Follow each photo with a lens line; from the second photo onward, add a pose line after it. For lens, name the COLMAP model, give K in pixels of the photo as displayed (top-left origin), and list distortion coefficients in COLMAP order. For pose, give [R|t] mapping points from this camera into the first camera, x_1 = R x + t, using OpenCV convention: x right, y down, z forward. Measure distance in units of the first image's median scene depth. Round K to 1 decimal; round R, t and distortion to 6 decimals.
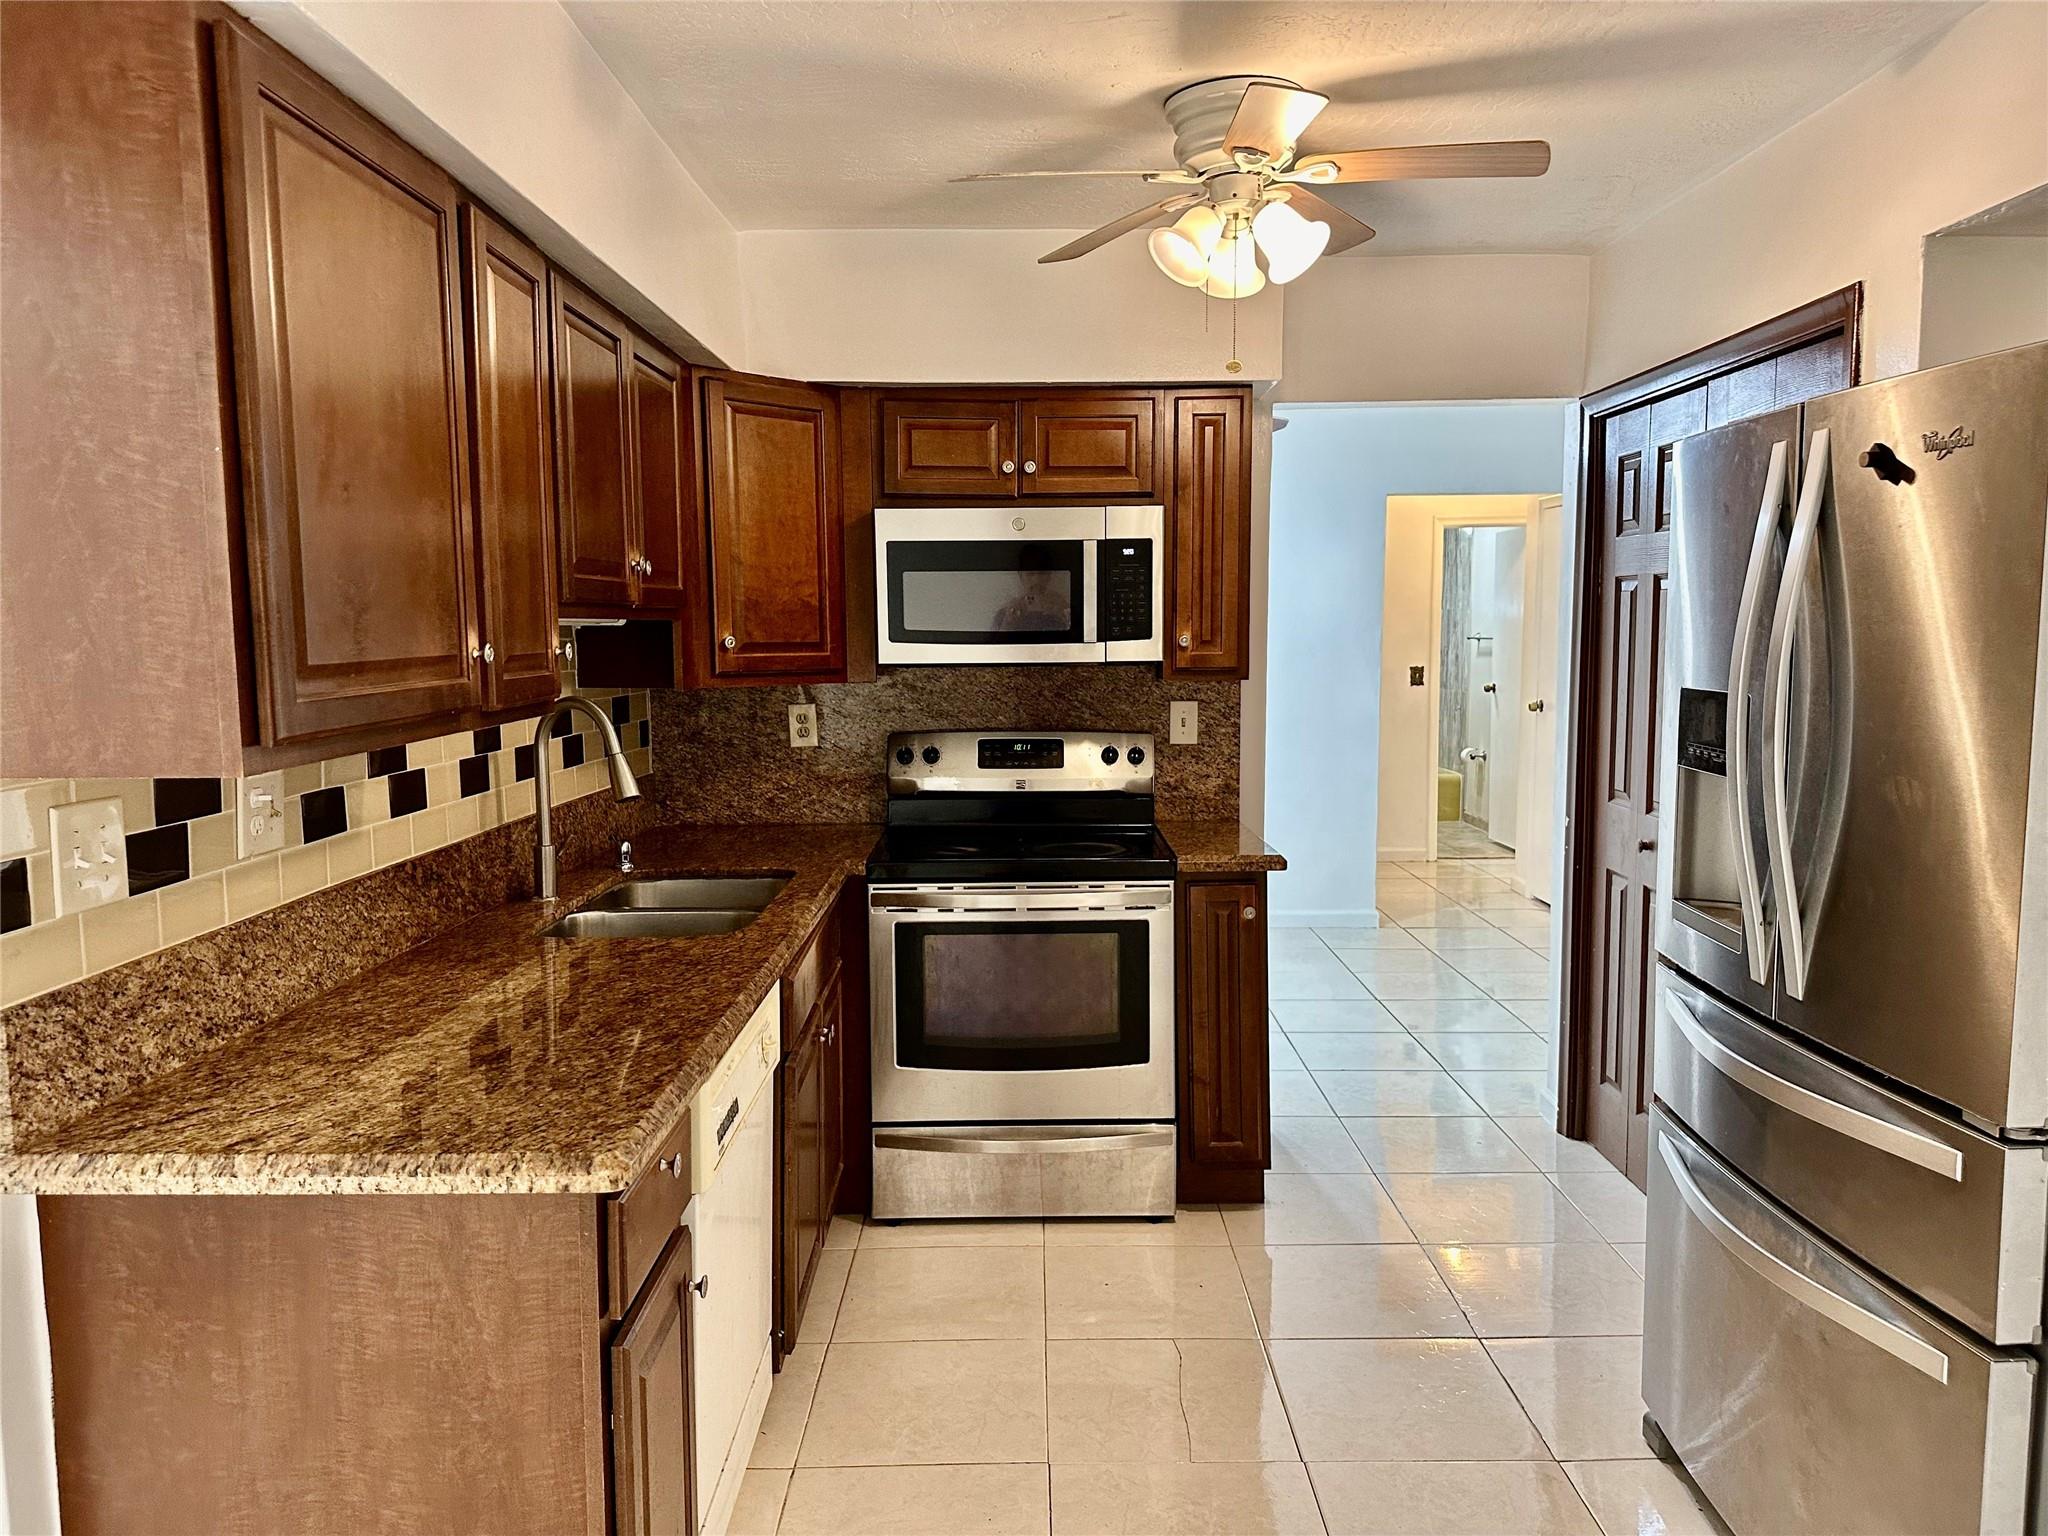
lens RADIAL K [[1423.4, 0, 1025.1], [0, 1423.4, 760.7], [0, 0, 1]] dist [0.134127, -0.212908]
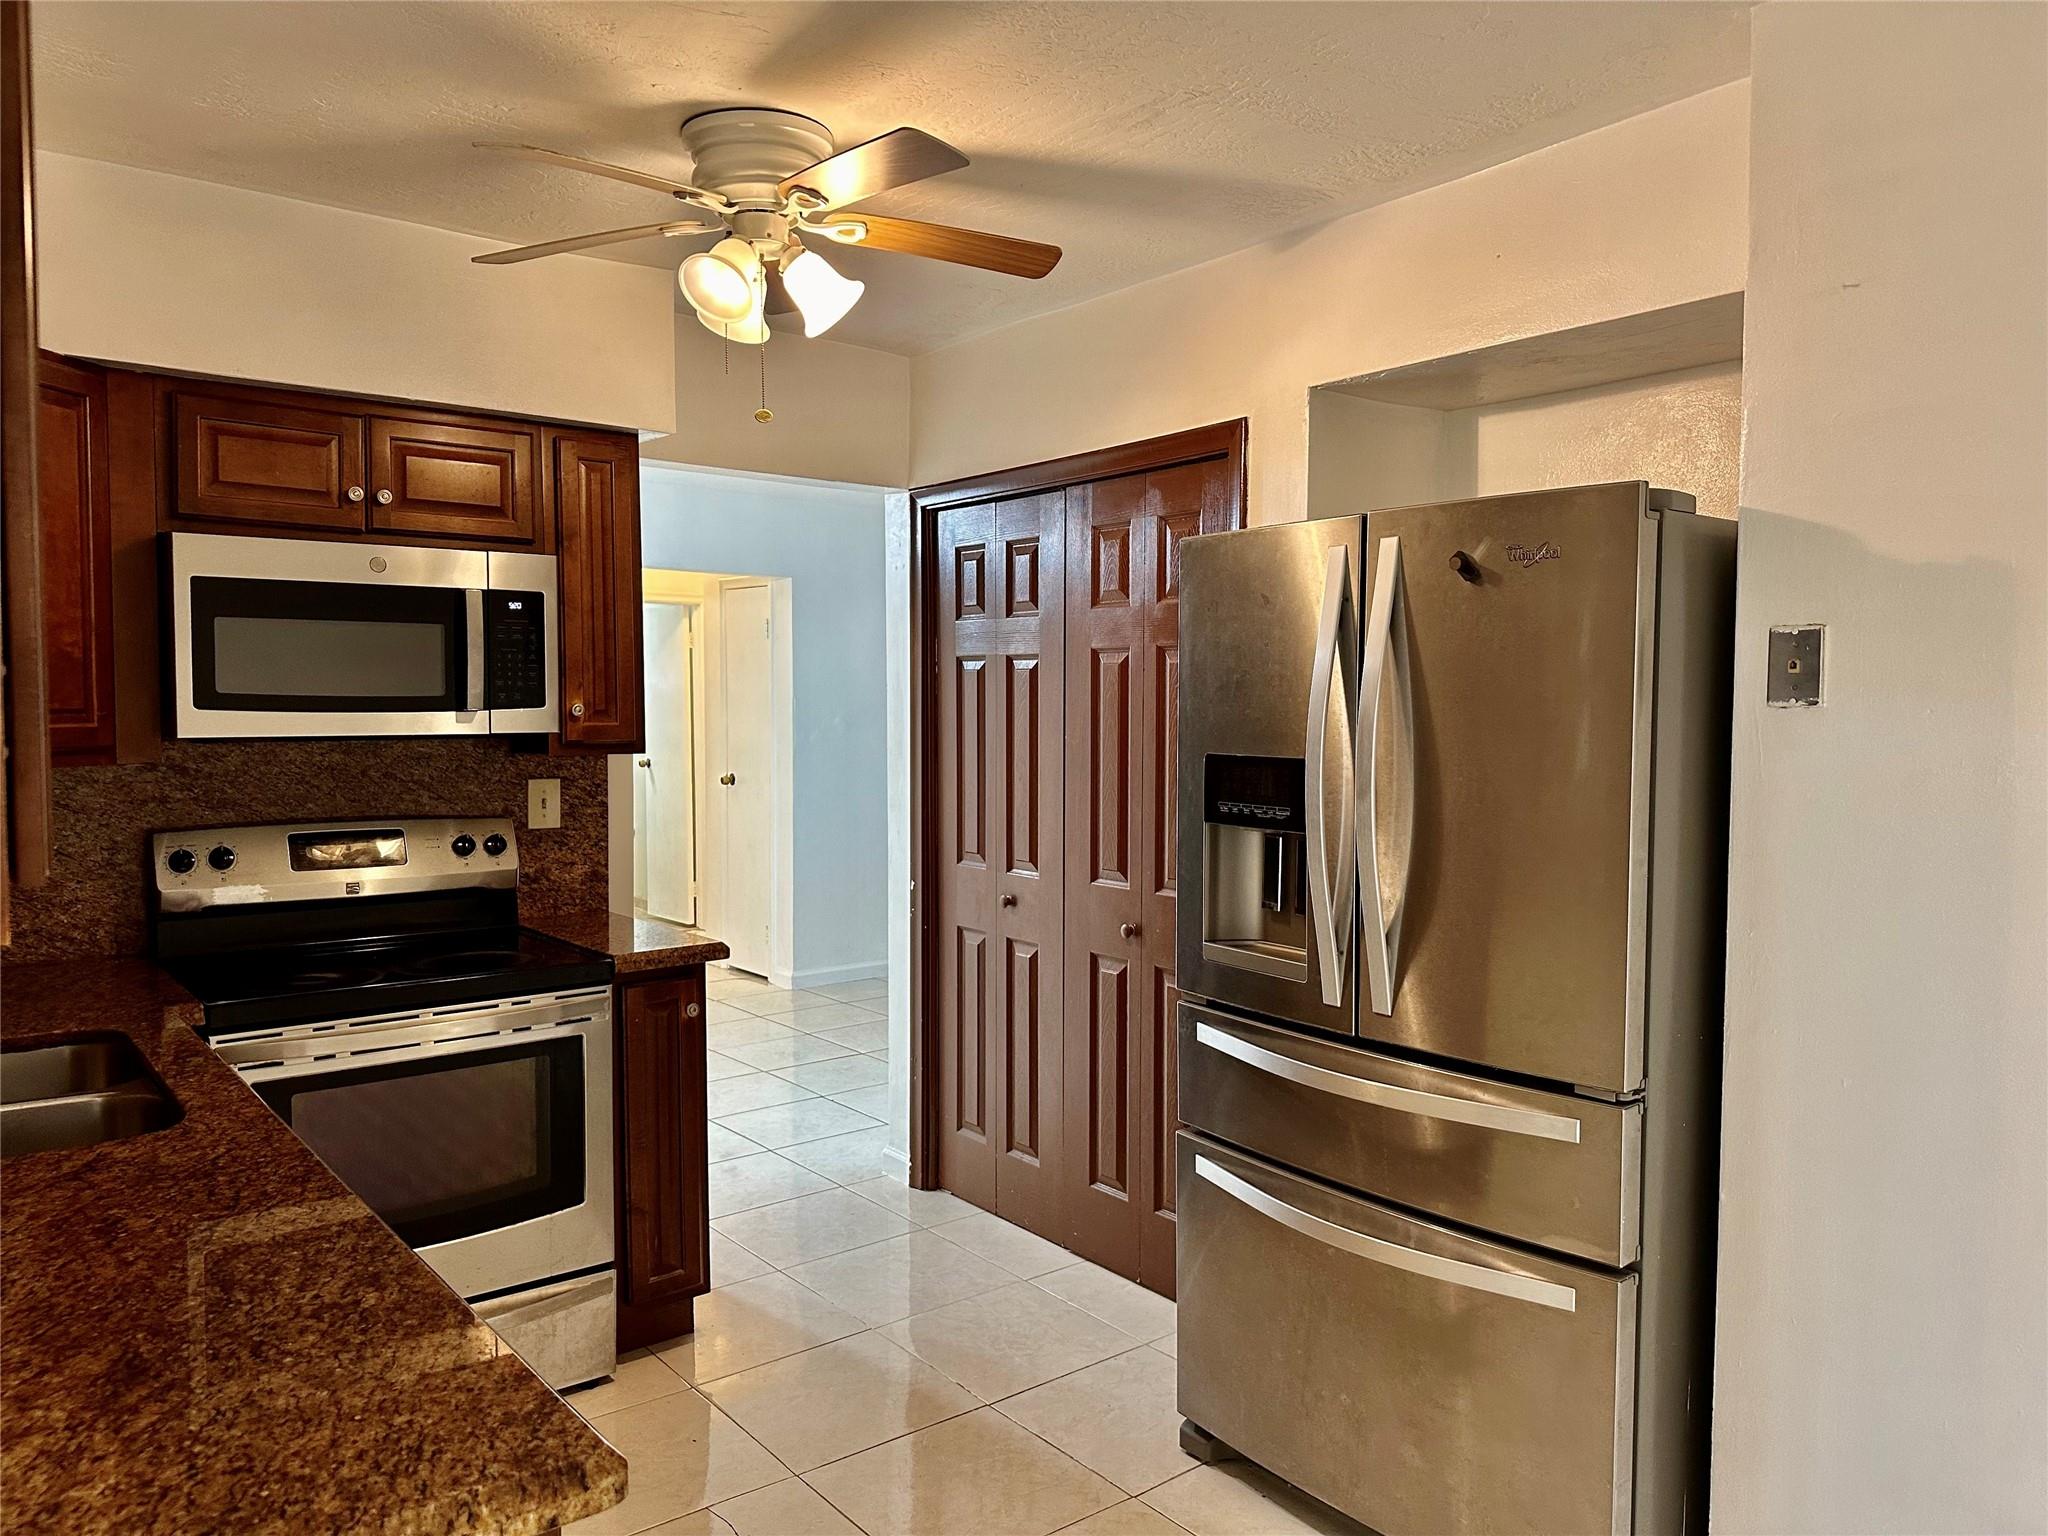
lens RADIAL K [[1447.0, 0, 1033.3], [0, 1447.0, 747.0], [0, 0, 1]] dist [0.002221, -0.006783]
pose [[0.781755, -0.011392, 0.623481, -0.225891], [0.051175, 0.997633, -0.045937, -0.005870], [-0.621482, 0.067818, 0.780488, 0.134957]]
